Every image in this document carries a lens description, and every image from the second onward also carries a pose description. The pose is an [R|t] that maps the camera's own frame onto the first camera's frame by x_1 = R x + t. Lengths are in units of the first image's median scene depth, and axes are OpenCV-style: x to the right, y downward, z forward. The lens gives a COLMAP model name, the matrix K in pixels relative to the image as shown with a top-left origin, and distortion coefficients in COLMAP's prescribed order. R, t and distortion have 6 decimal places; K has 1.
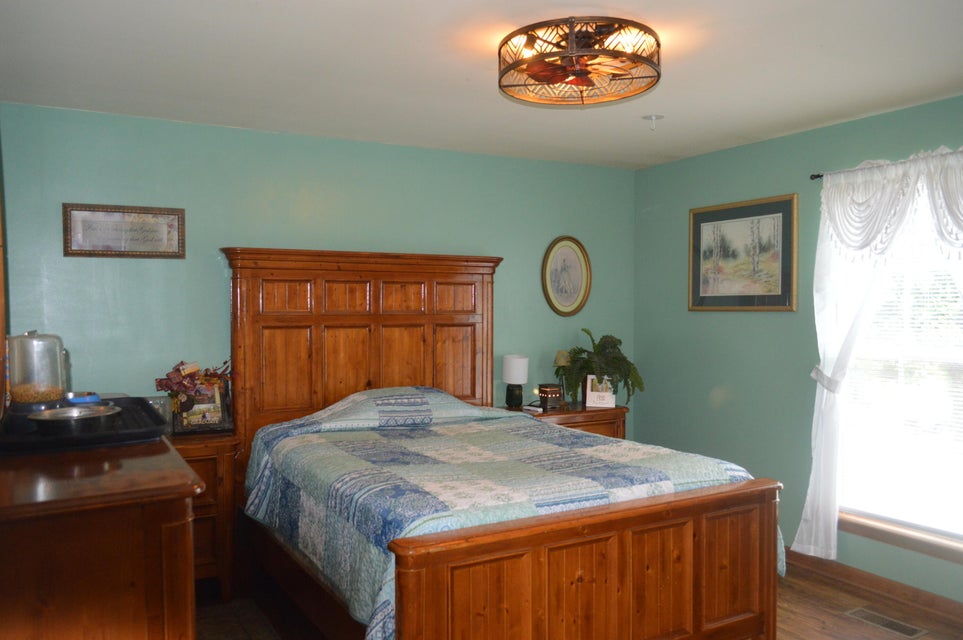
lens RADIAL K [[762.8, 0, 477.0], [0, 762.8, 321.3], [0, 0, 1]] dist [-0.009604, 0.007182]
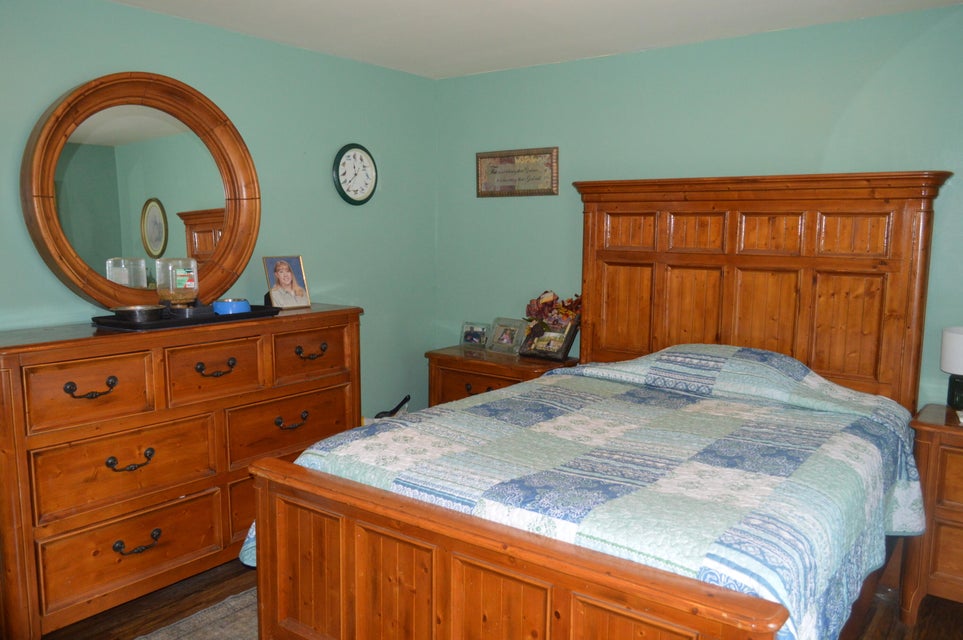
lens RADIAL K [[762.8, 0, 482.1], [0, 762.8, 324.3], [0, 0, 1]] dist [-0.009604, 0.007182]
pose [[0.400252, 0.118510, -0.908710, 0.602008], [-0.029698, 0.992759, 0.116391, -0.025089], [0.915924, -0.019599, 0.400874, 0.511479]]
